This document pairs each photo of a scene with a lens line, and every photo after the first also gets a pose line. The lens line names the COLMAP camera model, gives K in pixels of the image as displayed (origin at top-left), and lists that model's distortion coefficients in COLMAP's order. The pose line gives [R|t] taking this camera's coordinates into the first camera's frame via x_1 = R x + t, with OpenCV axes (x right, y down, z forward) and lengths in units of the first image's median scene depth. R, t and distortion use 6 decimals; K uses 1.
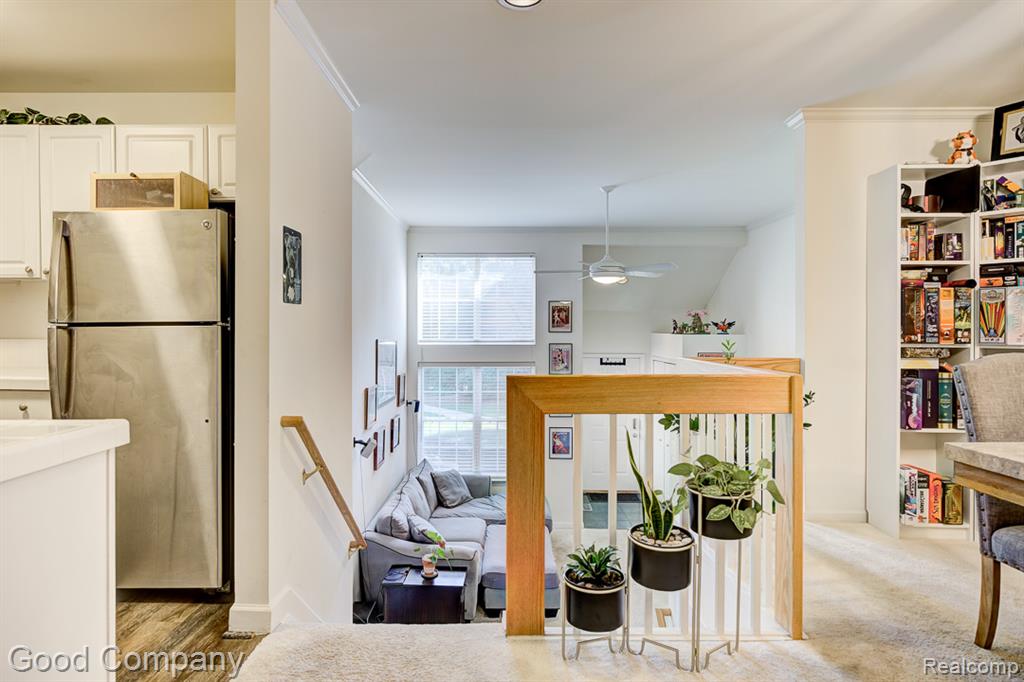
lens RADIAL K [[582.9, 0, 509.7], [0, 582.9, 334.4], [0, 0, 1]] dist [0.057131, 0.000013]
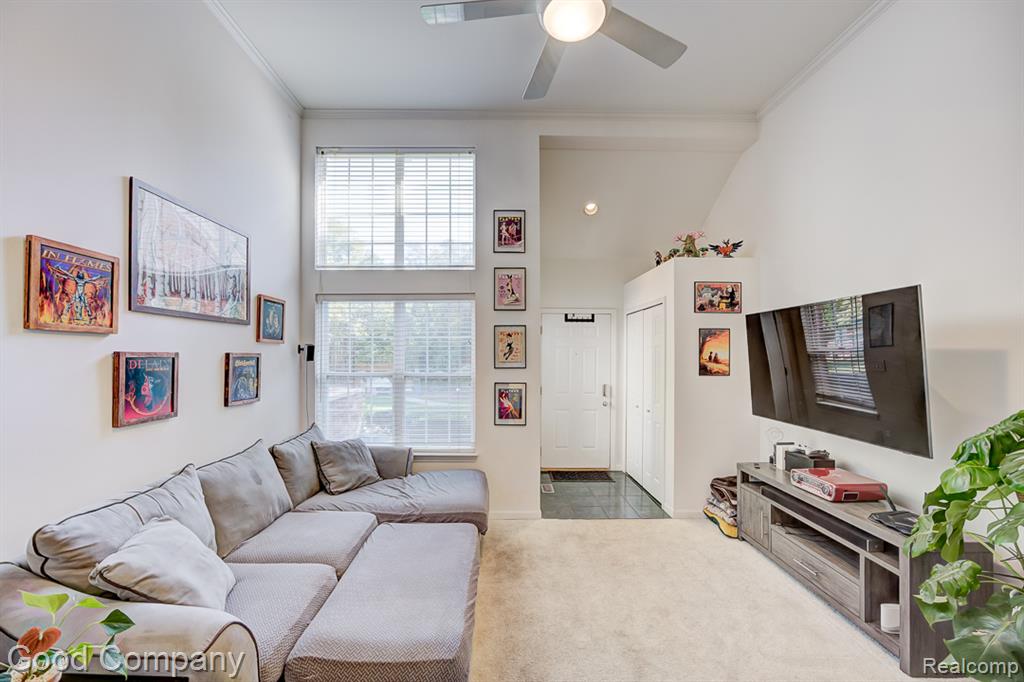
lens RADIAL K [[419.1, 0, 506.2], [0, 419.1, 360.5], [0, 0, 1]] dist [-0.002057, 0.000488]
pose [[0.999953, -0.000840, 0.009681, 0.077595], [0.000786, 0.999984, 0.005581, 0.128441], [-0.009686, -0.005573, 0.999938, 0.473825]]
